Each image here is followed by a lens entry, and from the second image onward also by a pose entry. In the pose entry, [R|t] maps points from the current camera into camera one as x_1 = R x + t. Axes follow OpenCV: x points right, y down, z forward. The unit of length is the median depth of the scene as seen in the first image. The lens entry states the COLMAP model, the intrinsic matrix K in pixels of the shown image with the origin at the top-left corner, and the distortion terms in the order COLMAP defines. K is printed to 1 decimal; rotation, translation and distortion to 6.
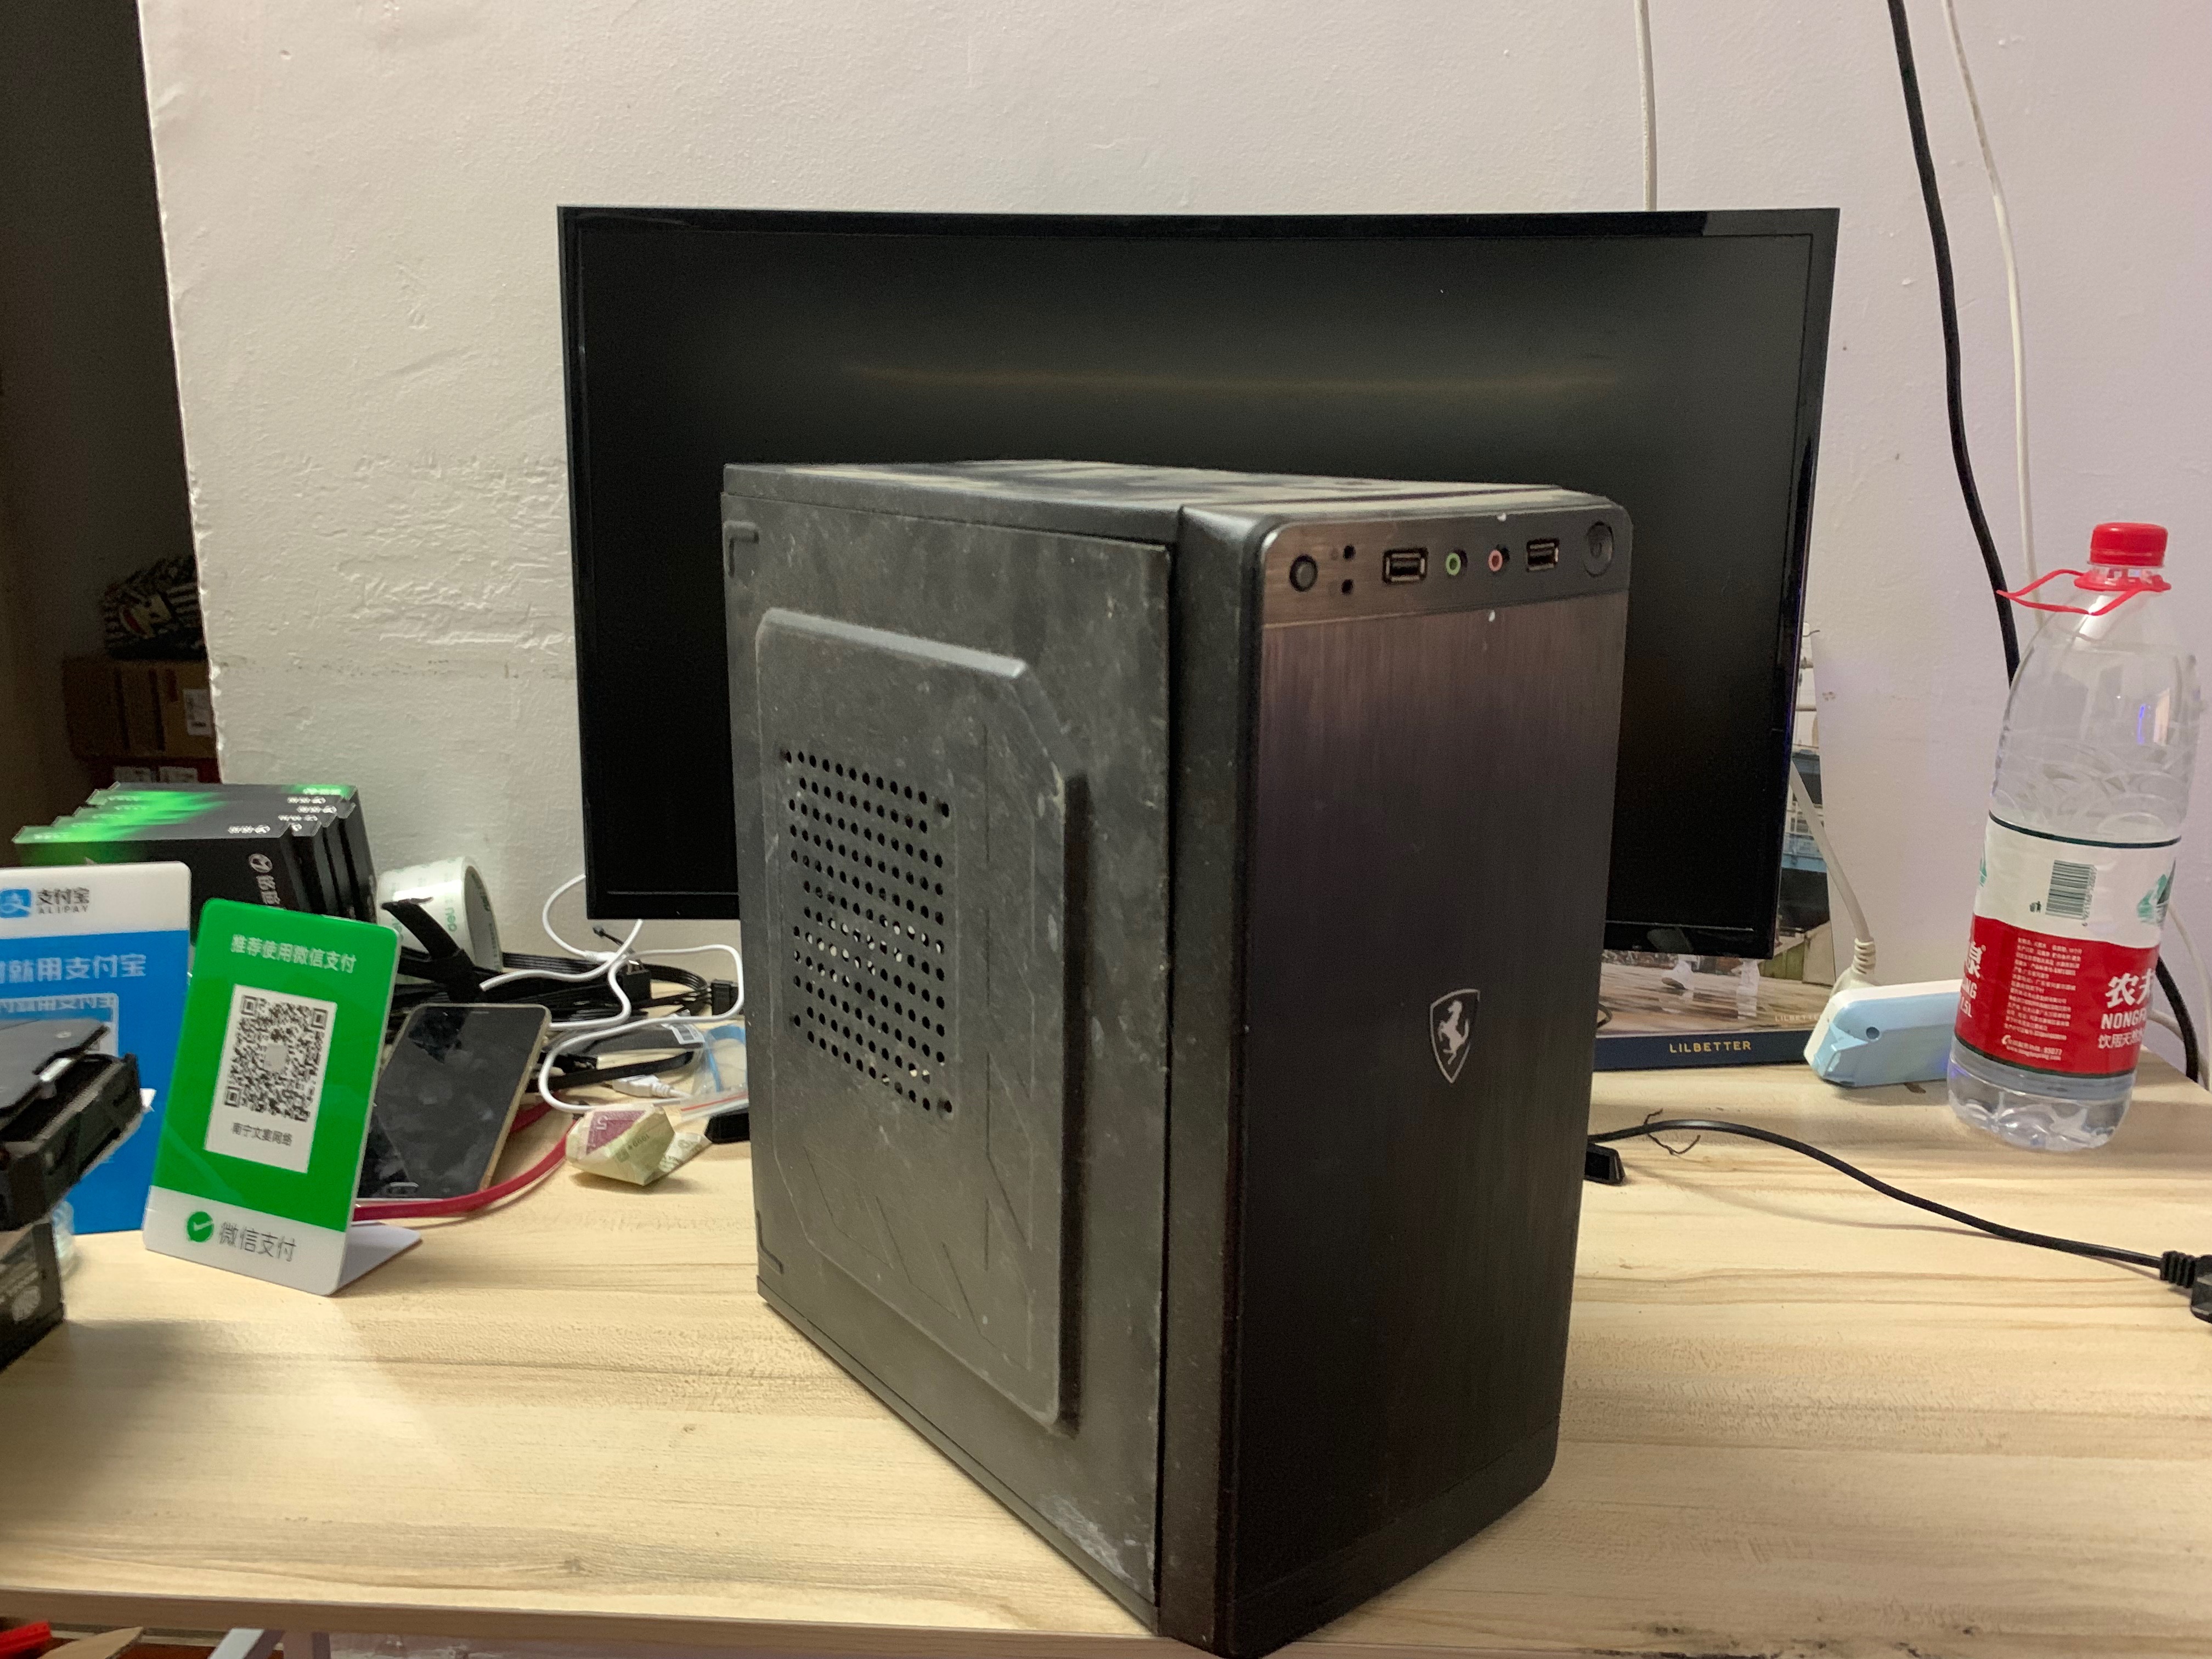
lens RADIAL K [[1748.3, 0, 1099.9], [0, 1748.3, 836.8], [0, 0, 1]] dist [-0.007165, -0.001384]
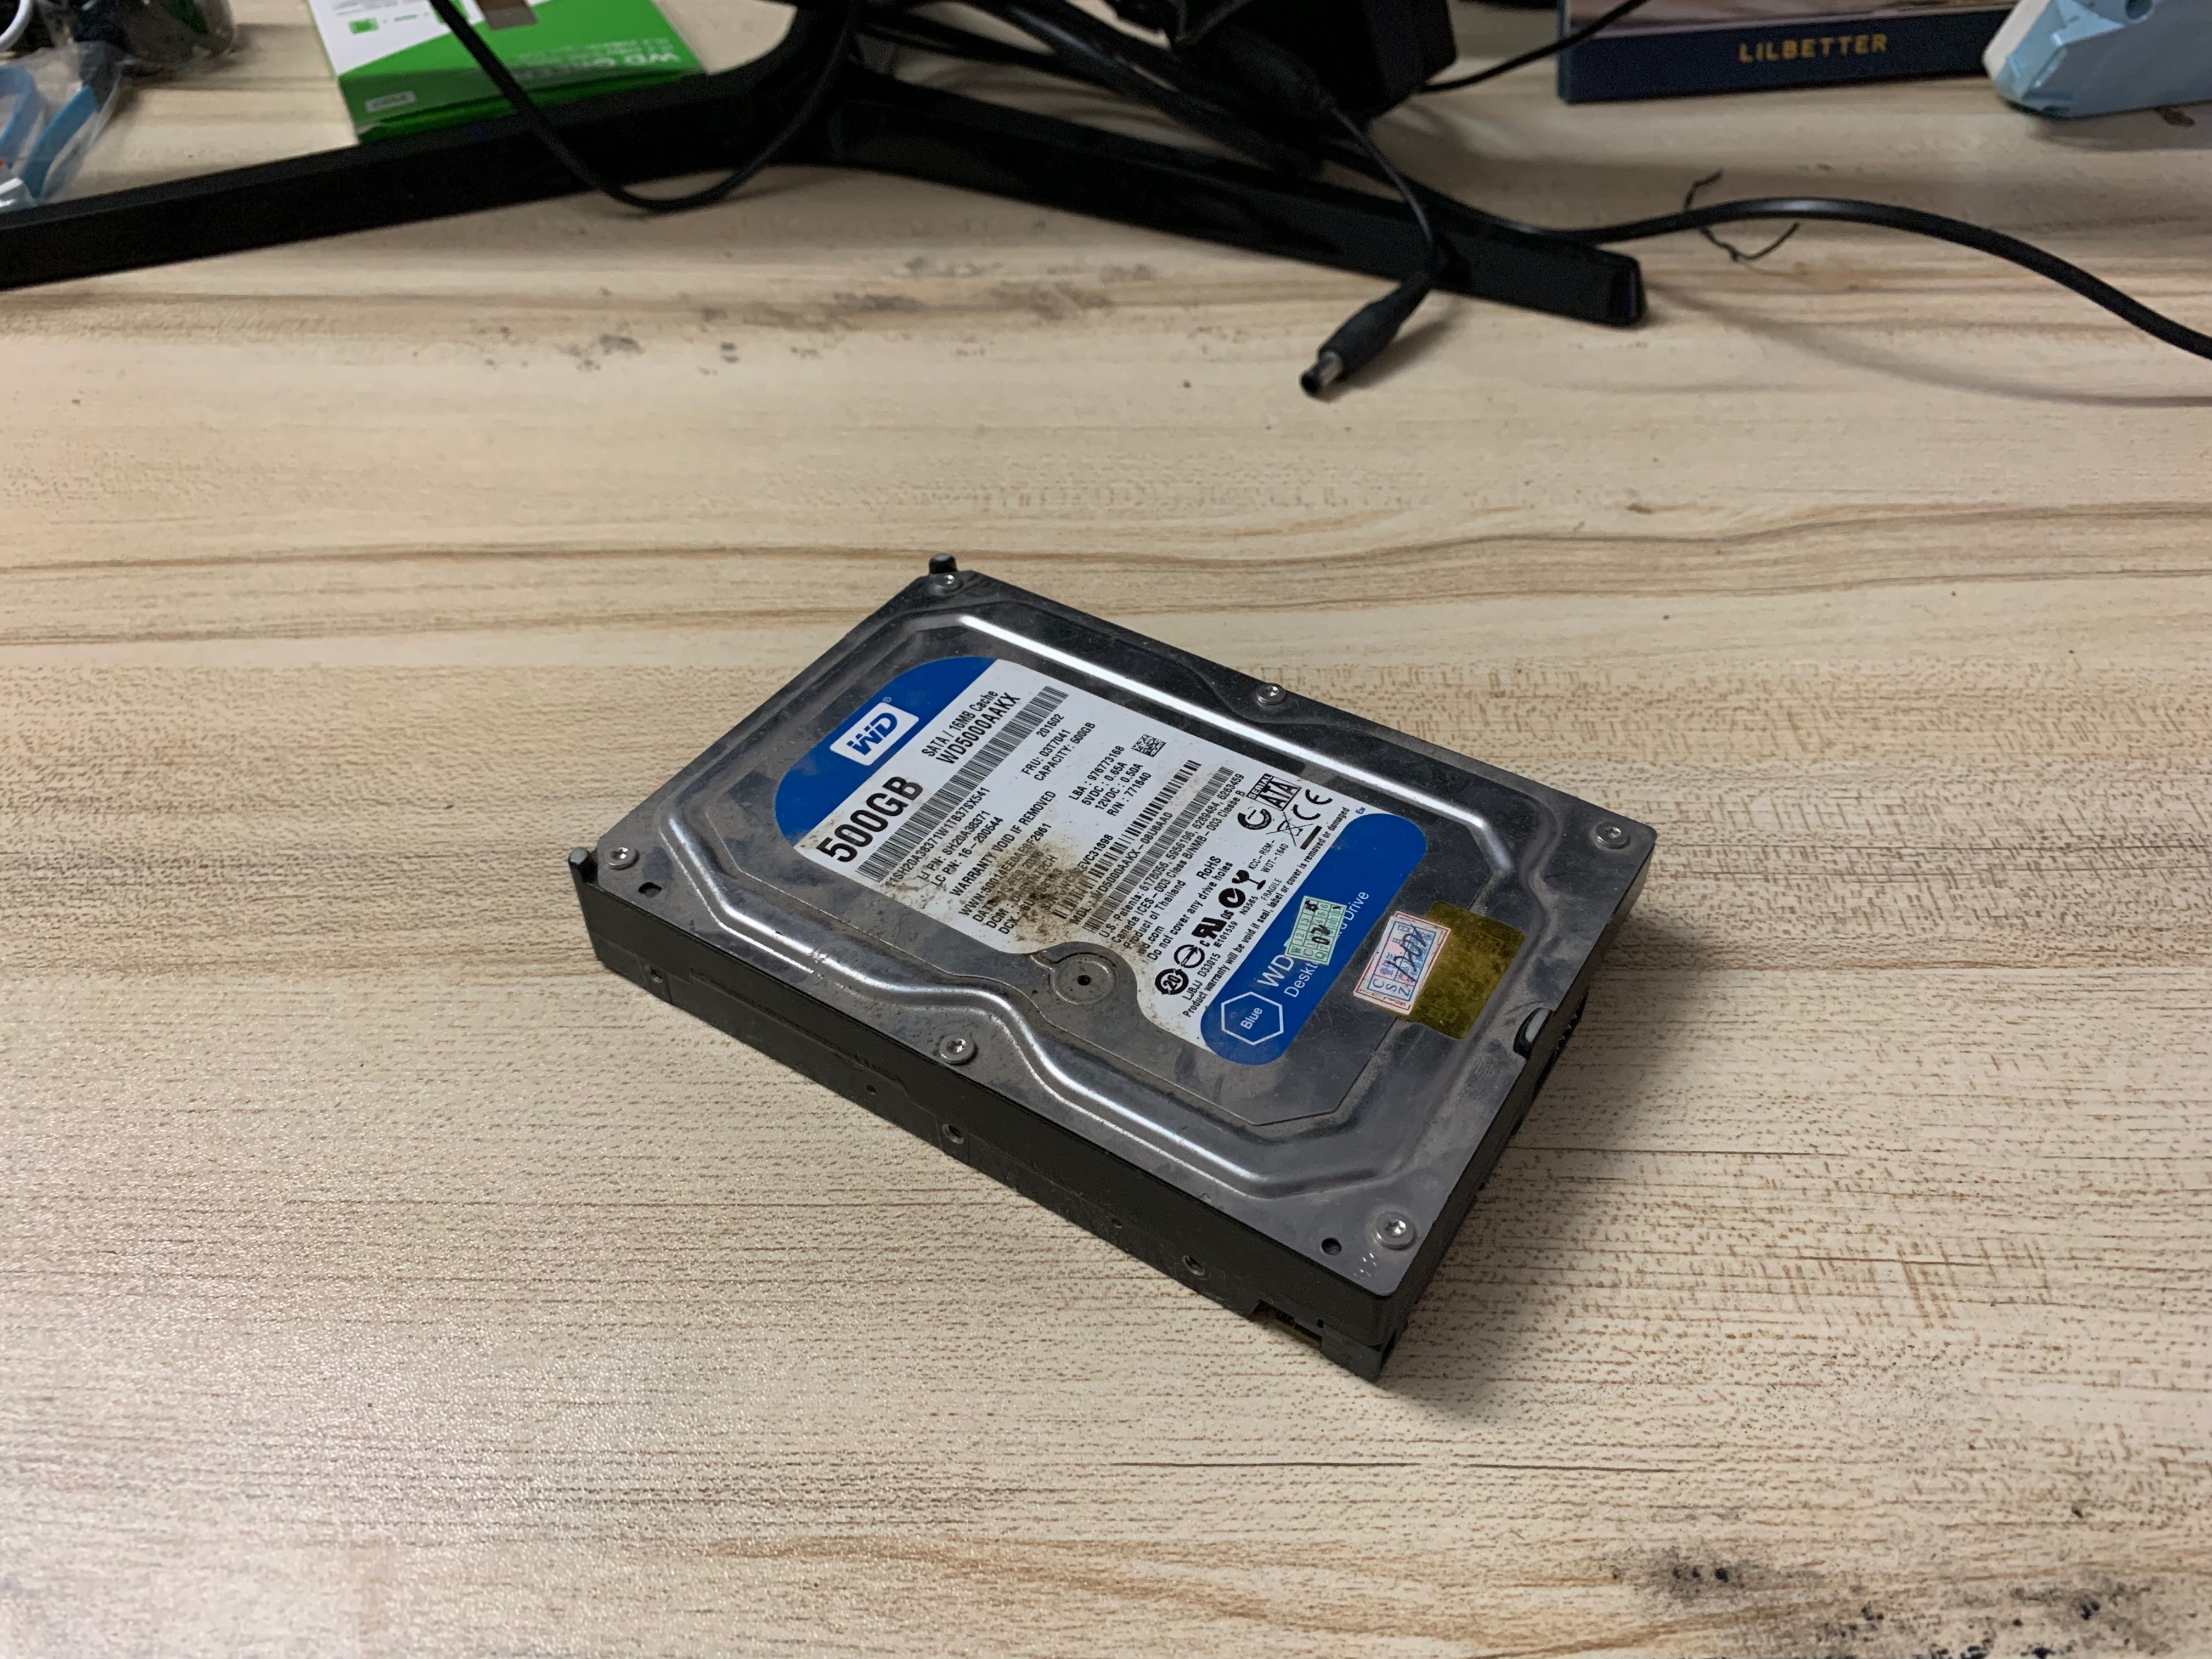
lens RADIAL K [[1748.3, 0, 1097.6], [0, 1748.3, 827.3], [0, 0, 1]] dist [-0.007165, -0.001384]
pose [[0.998947, -0.041580, 0.019392, 0.121287], [0.026944, 0.873792, 0.485552, 0.072209], [-0.037134, -0.484518, 0.873993, 0.478132]]
